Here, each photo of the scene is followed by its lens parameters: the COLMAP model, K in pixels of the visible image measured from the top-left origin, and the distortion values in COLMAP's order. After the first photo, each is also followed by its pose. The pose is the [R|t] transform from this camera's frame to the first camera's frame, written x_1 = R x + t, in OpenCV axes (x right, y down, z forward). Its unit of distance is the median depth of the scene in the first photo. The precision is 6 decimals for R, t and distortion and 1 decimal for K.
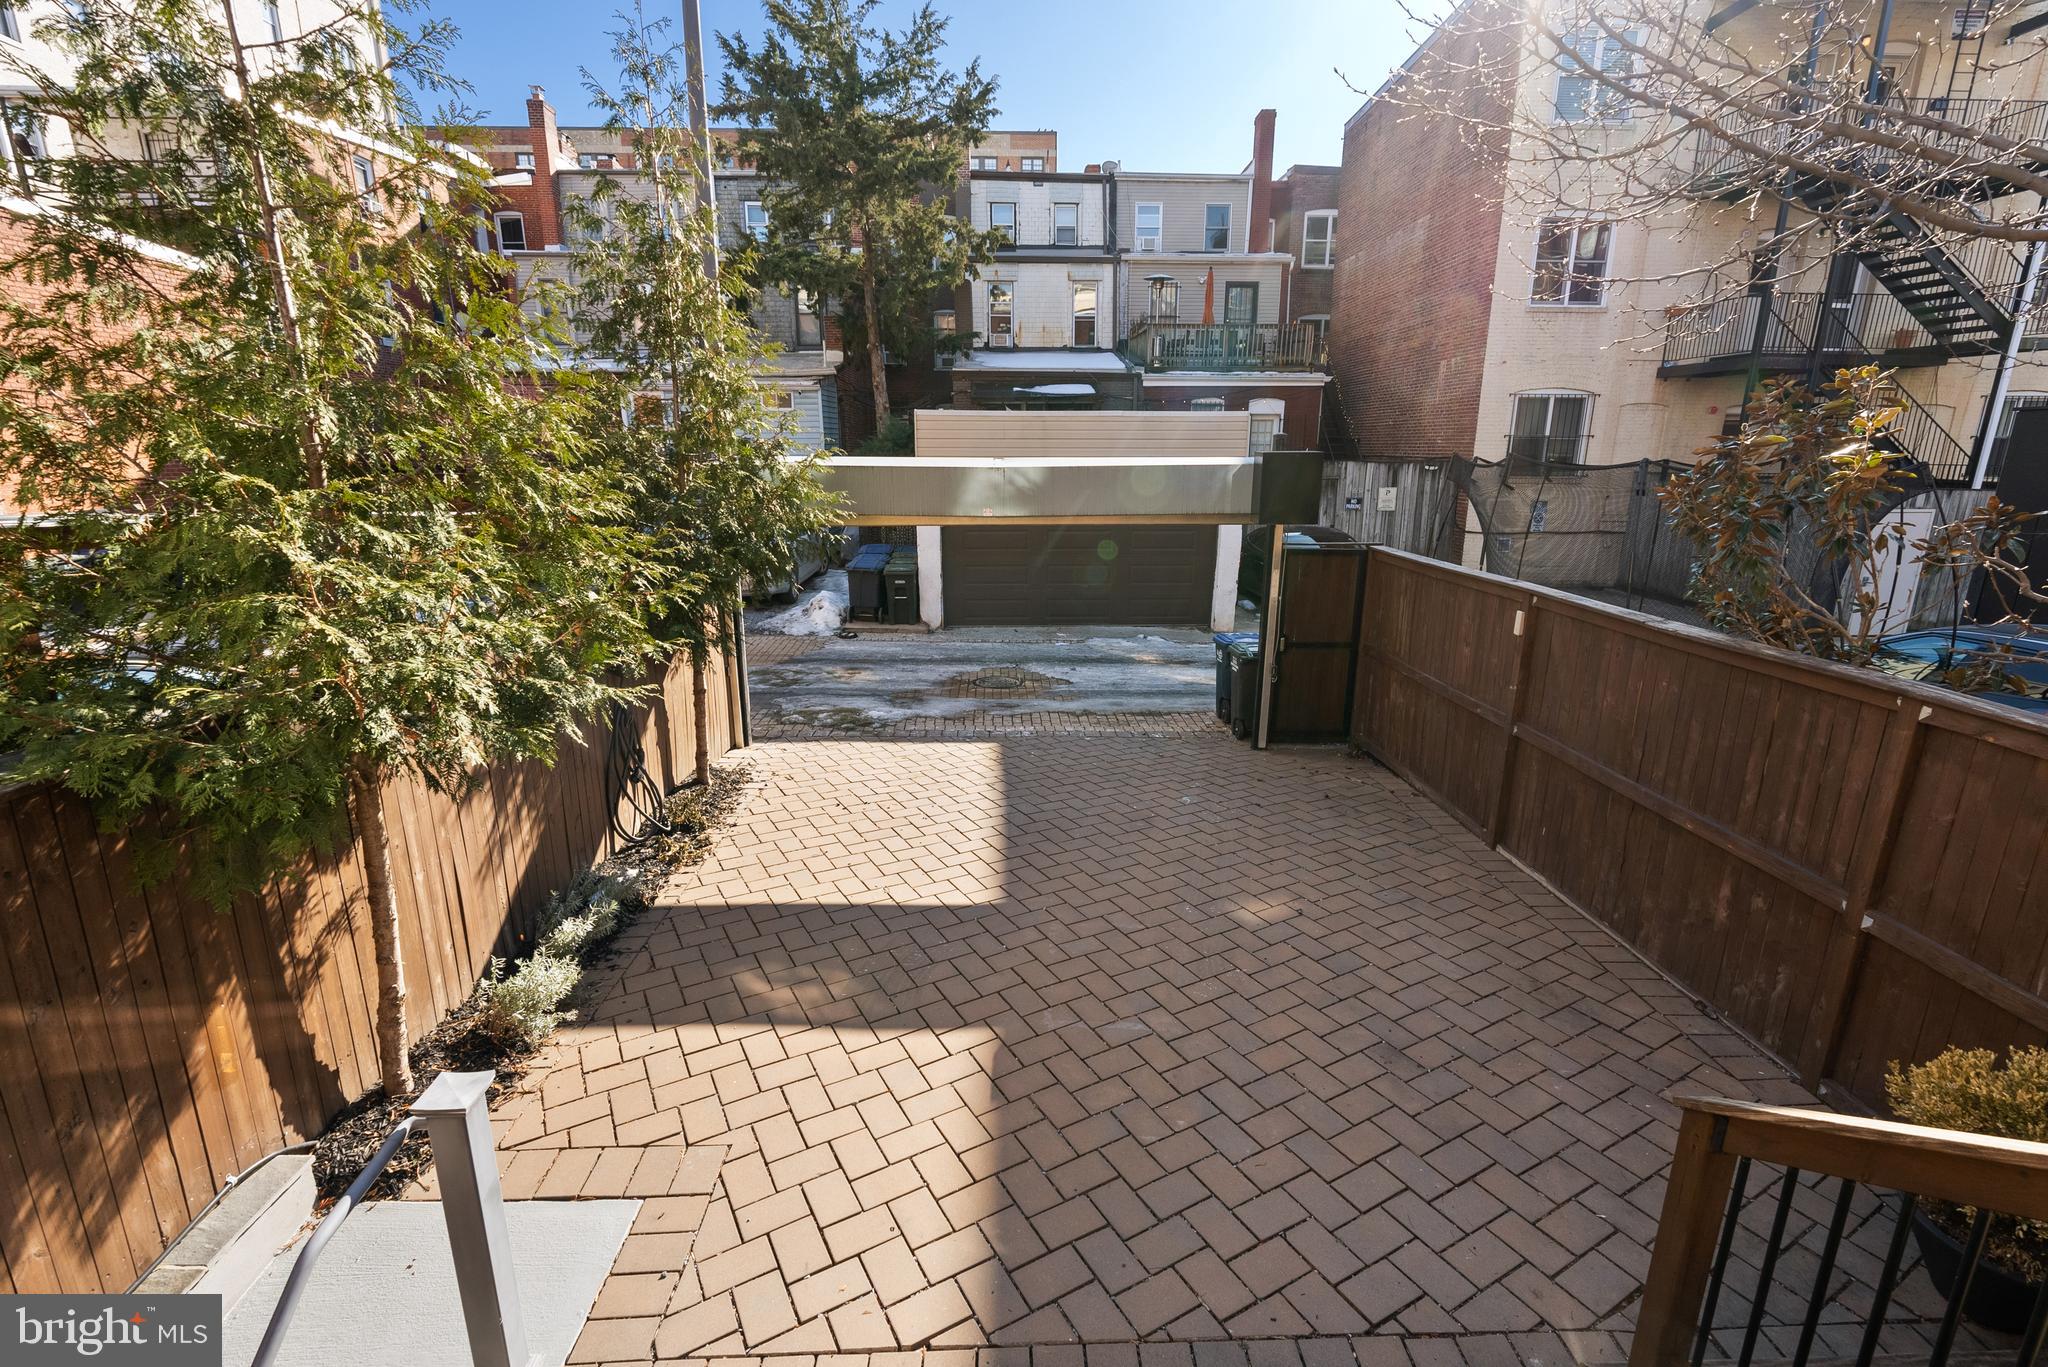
lens RADIAL K [[930.3, 0, 1036.2], [0, 930.3, 686.0], [0, 0, 1]] dist [0.000194, 0.000091]
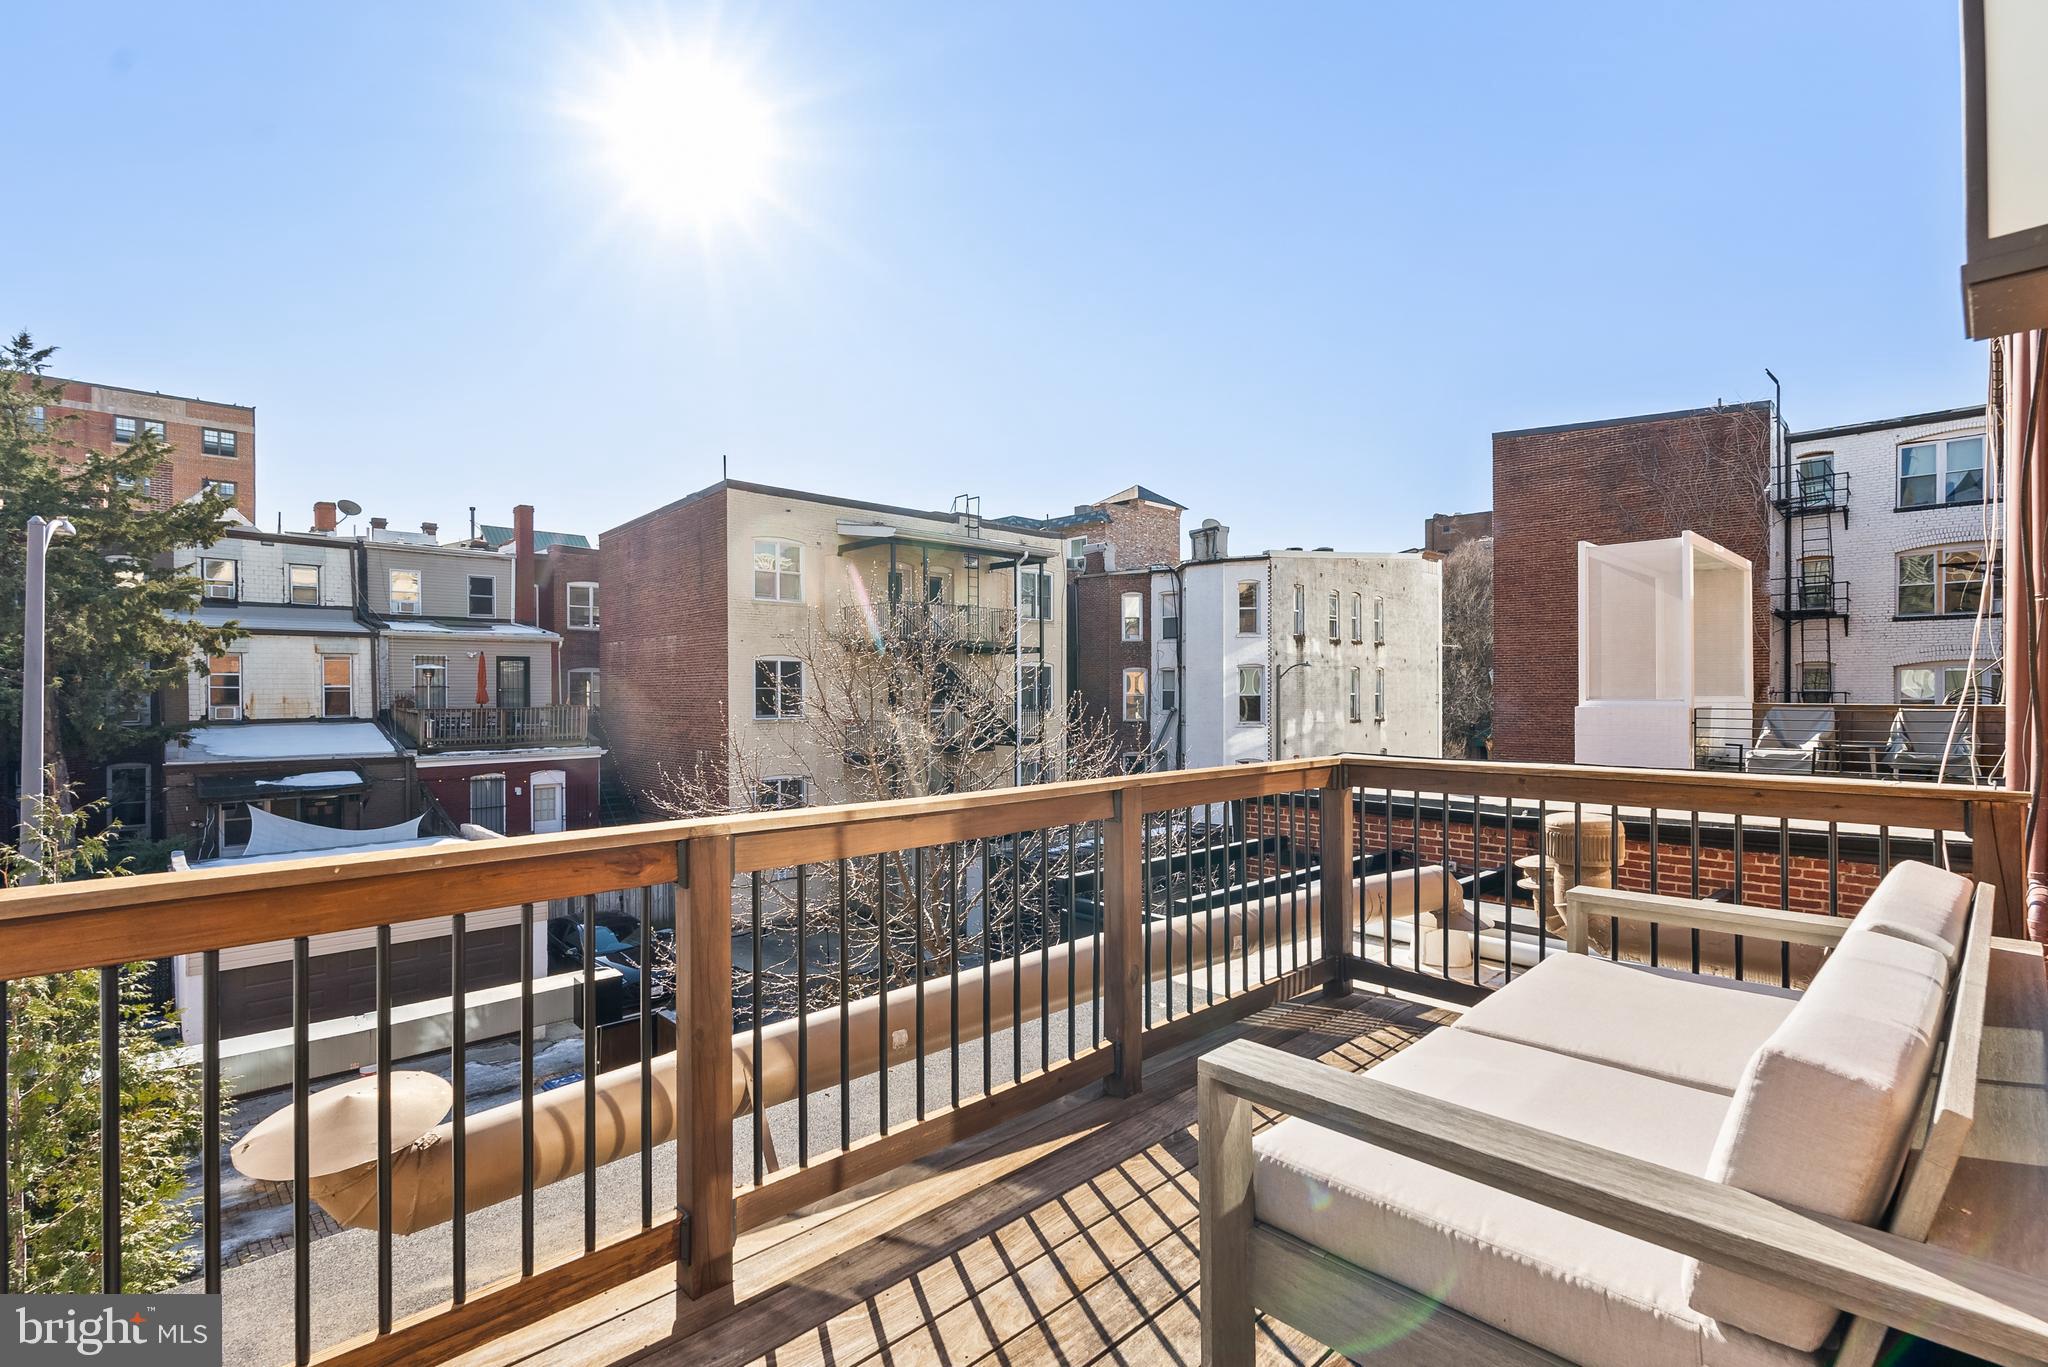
lens RADIAL K [[930.3, 0, 1031.5], [0, 930.3, 695.5], [0, 0, 1]] dist [0.000194, 0.000091]
pose [[0.746381, -0.005910, 0.665492, -0.055079], [0.177815, 0.965379, -0.190855, -0.070420], [-0.641324, 0.260785, 0.721591, -0.181533]]
